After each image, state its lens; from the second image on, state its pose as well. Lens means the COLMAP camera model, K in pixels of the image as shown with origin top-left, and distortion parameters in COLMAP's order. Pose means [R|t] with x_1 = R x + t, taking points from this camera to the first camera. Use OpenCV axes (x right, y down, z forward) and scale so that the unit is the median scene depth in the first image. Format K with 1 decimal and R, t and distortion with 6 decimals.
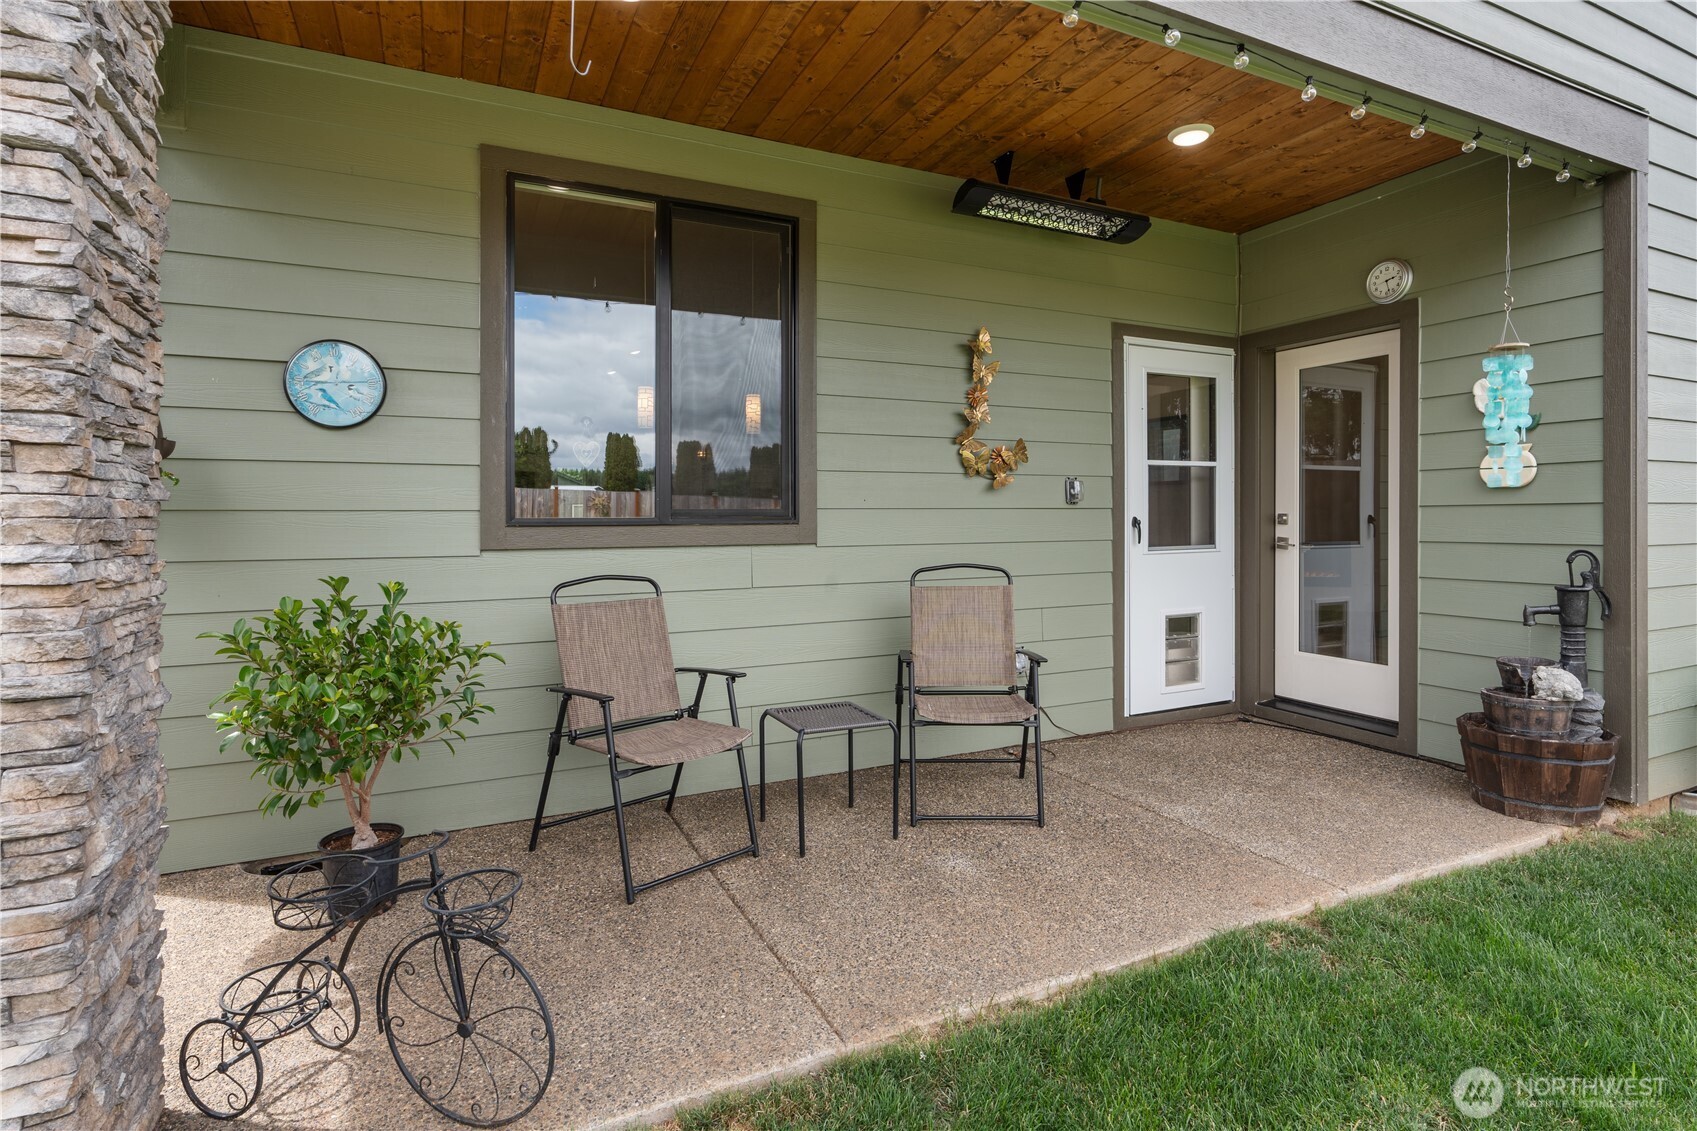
lens RADIAL K [[847.5, 0, 856.4], [0, 847.5, 527.2], [0, 0, 1]] dist [-0.000463, -0.000077]
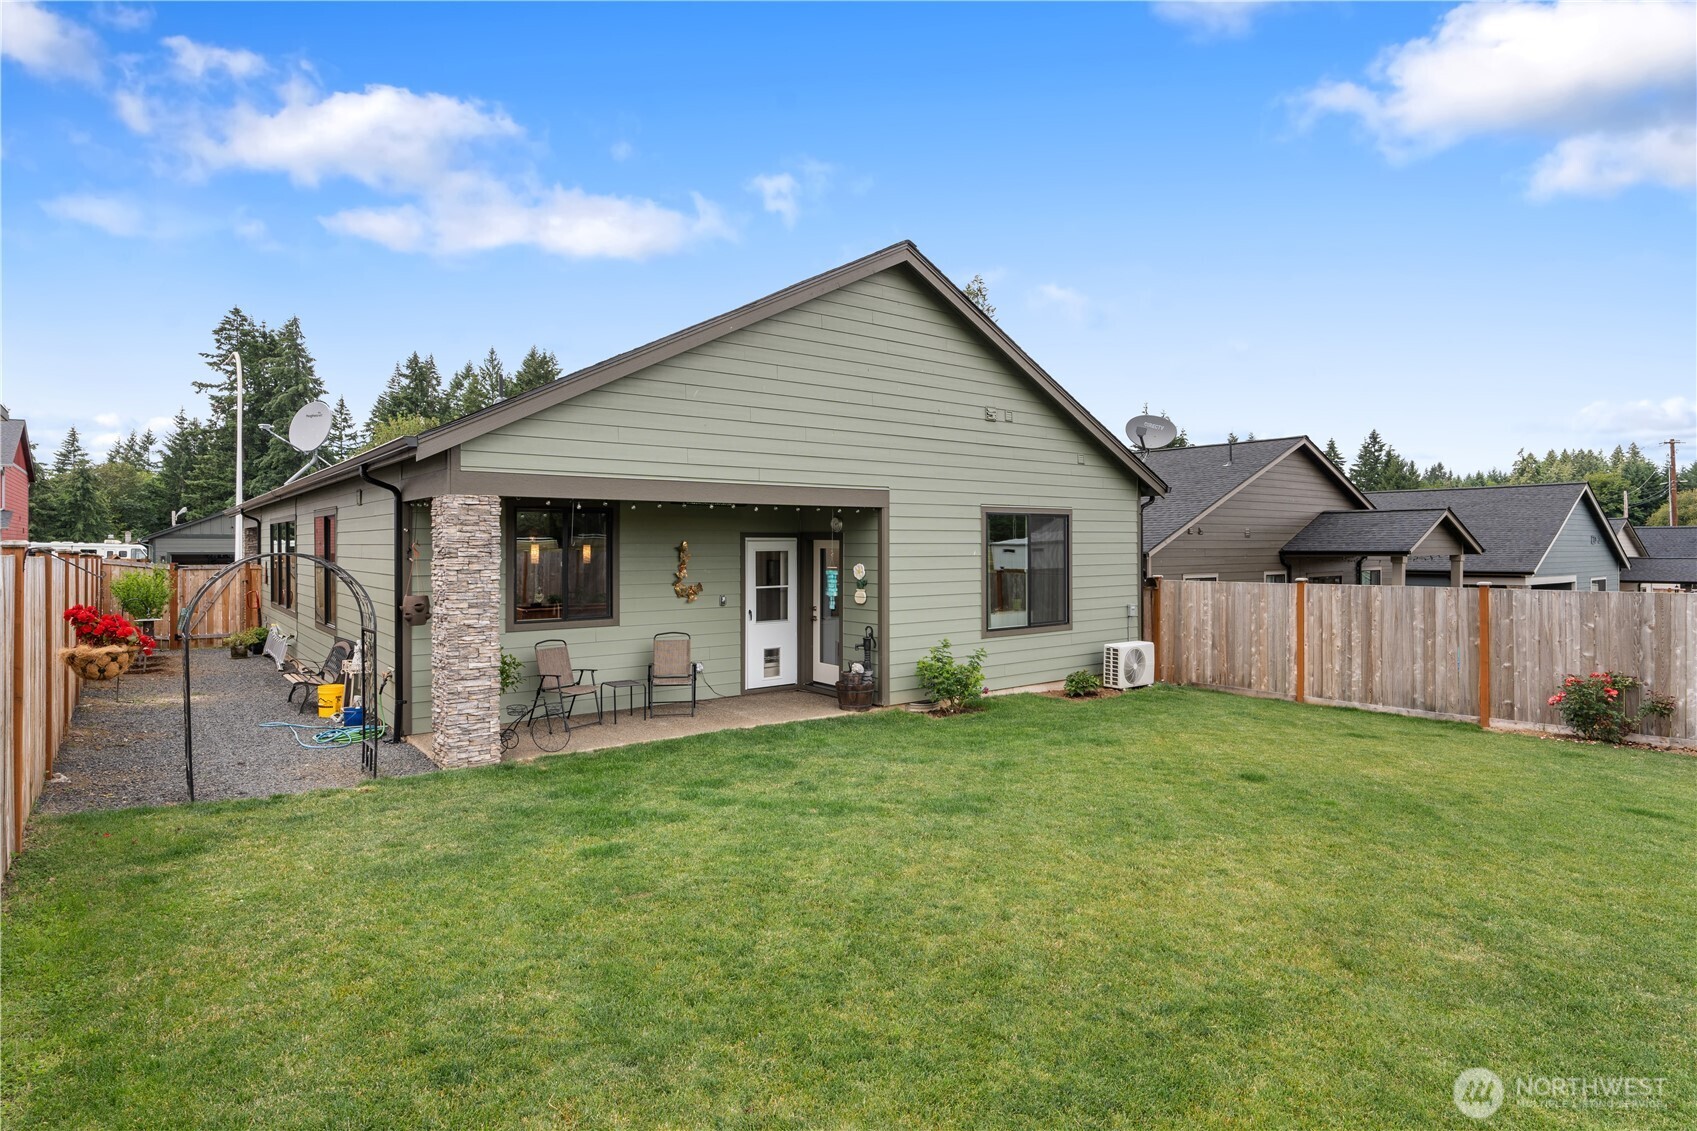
lens RADIAL K [[924.5, 0, 844.6], [0, 924.5, 556.1], [0, 0, 1]] dist [-0.001287, 0.000141]
pose [[0.980262, 0.000406, 0.197701, 0.069061], [-0.000701, 0.999999, 0.001418, -0.190129], [-0.197700, -0.001528, 0.980261, -1.879255]]
